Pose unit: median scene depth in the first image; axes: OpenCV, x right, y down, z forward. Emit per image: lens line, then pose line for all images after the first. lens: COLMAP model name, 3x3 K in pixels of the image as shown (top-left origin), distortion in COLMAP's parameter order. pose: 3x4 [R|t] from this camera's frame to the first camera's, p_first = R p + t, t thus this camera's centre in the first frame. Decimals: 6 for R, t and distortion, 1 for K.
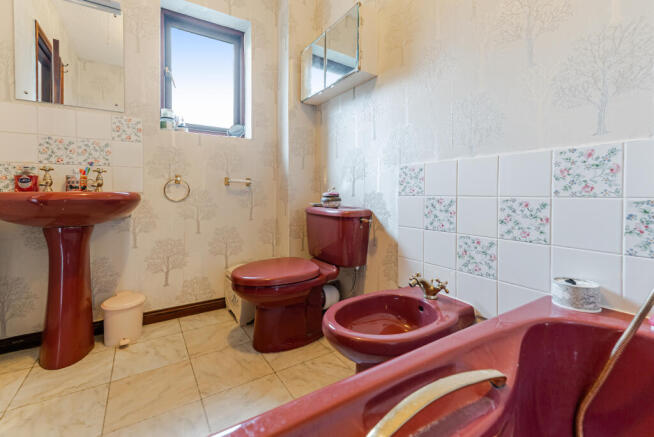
lens RADIAL K [[266.6, 0, 314.5], [0, 266.6, 197.3], [0, 0, 1]] dist [-0.000098, -0.000041]
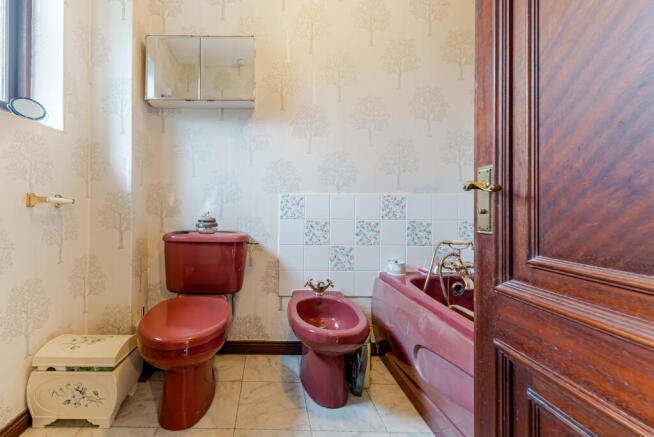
lens RADIAL K [[266.6, 0, 305.1], [0, 266.6, 208.7], [0, 0, 1]] dist [-0.000098, -0.000041]
pose [[0.542172, 0.002407, 0.840264, -0.715573], [0.008142, 0.999934, -0.008117, -0.048455], [-0.840228, 0.011242, 0.542116, 0.307940]]
